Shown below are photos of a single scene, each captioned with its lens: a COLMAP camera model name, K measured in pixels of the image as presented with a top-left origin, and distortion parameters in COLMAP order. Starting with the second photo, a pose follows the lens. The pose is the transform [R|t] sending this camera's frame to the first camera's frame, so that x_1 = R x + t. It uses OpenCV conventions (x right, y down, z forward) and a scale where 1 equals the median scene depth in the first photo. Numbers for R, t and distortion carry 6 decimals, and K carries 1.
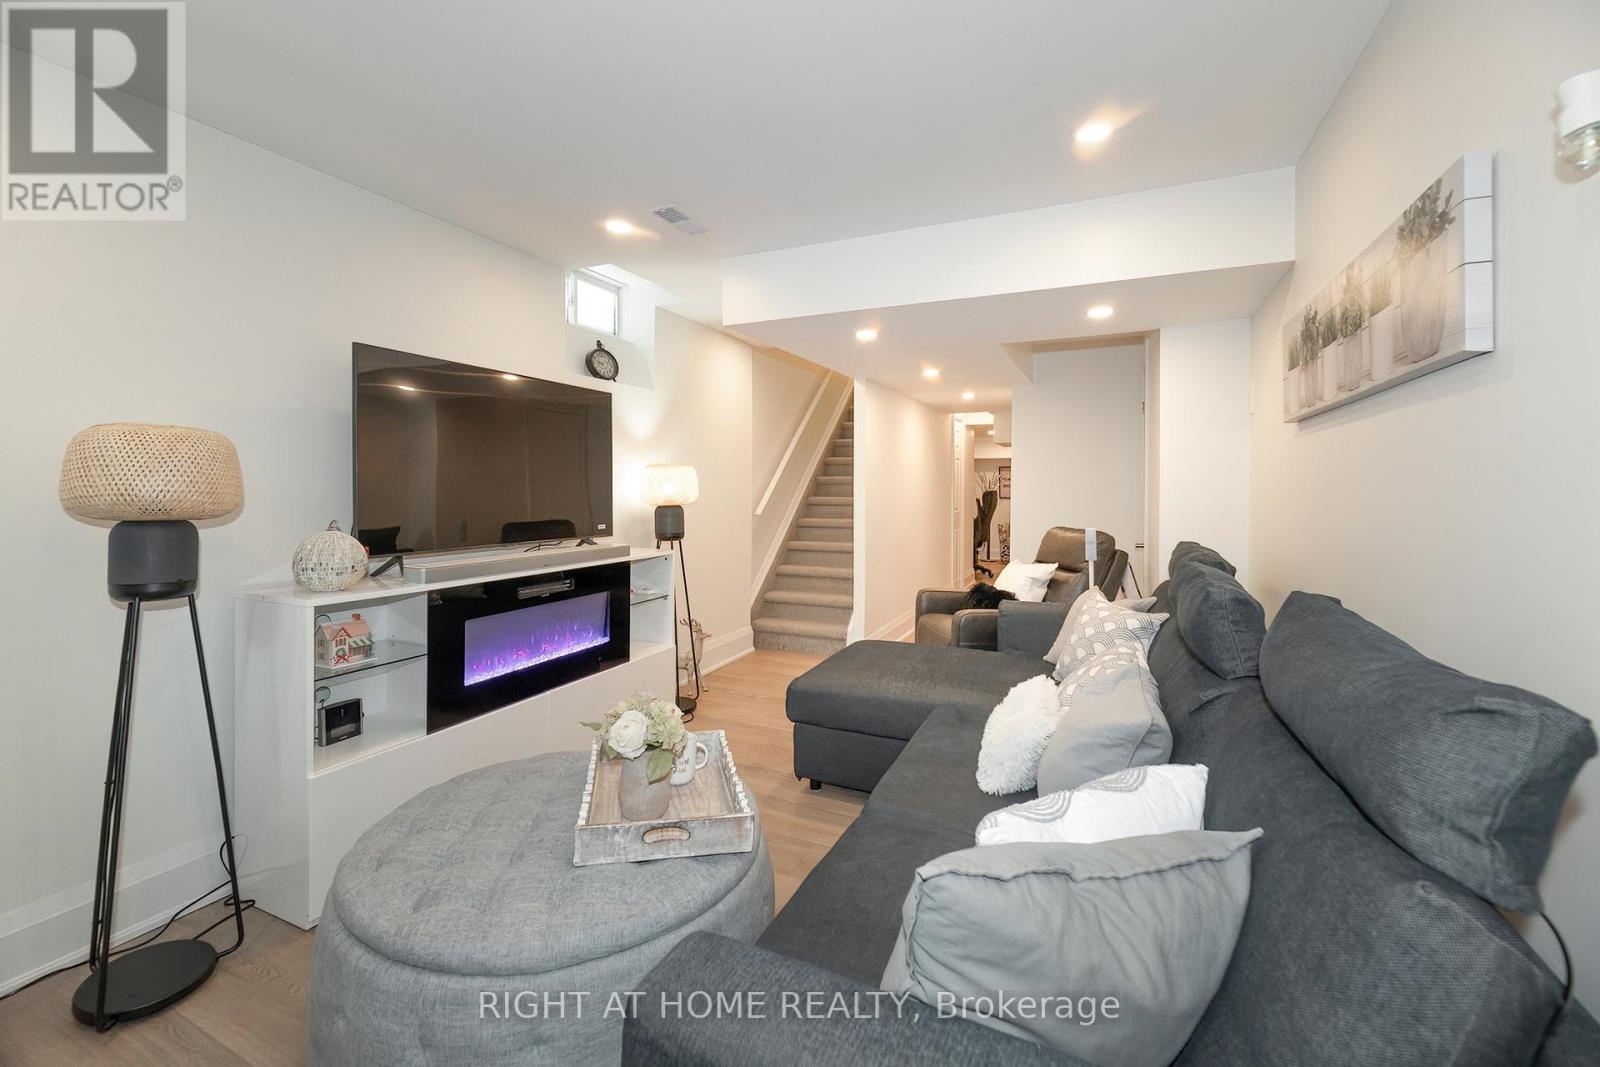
lens RADIAL K [[669.4, 0, 808.1], [0, 669.4, 486.1], [0, 0, 1]] dist [-0.001222, -0.000095]
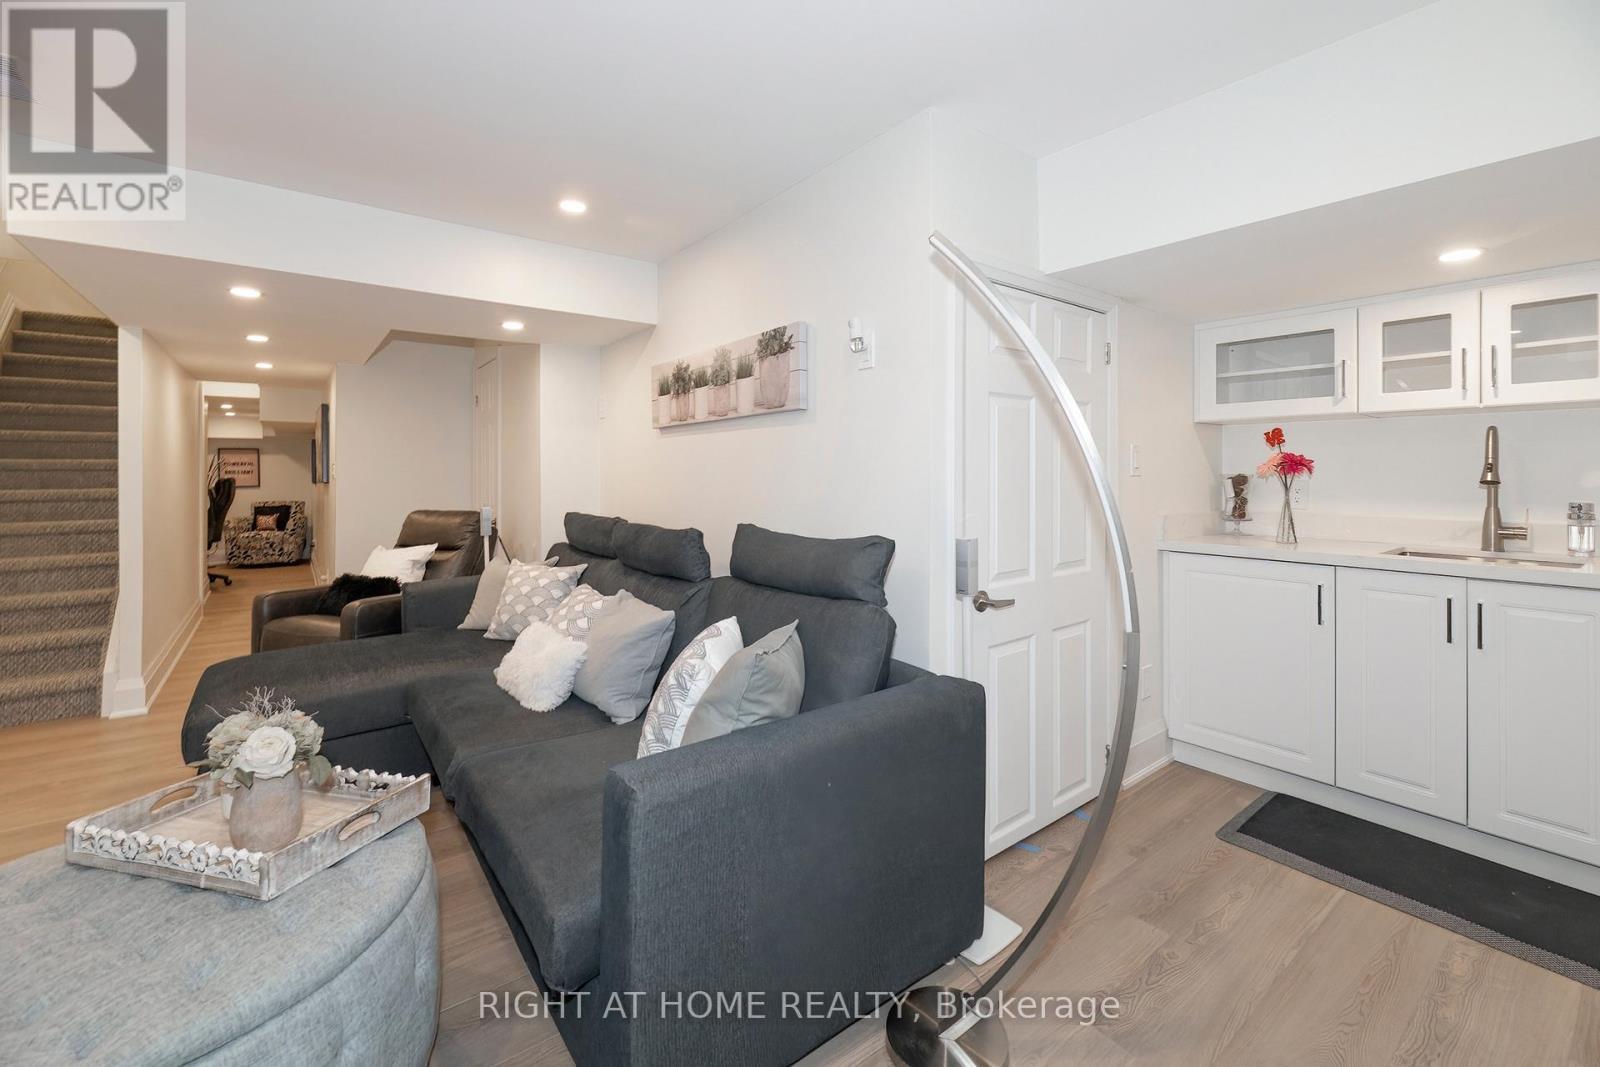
lens RADIAL K [[669.4, 0, 815.0], [0, 669.4, 467.5], [0, 0, 1]] dist [-0.001222, -0.000095]
pose [[0.453585, -0.001515, 0.891212, -0.541086], [0.007193, 0.999972, -0.001961, 0.000479], [-0.891184, 0.007300, 0.453583, -0.035049]]
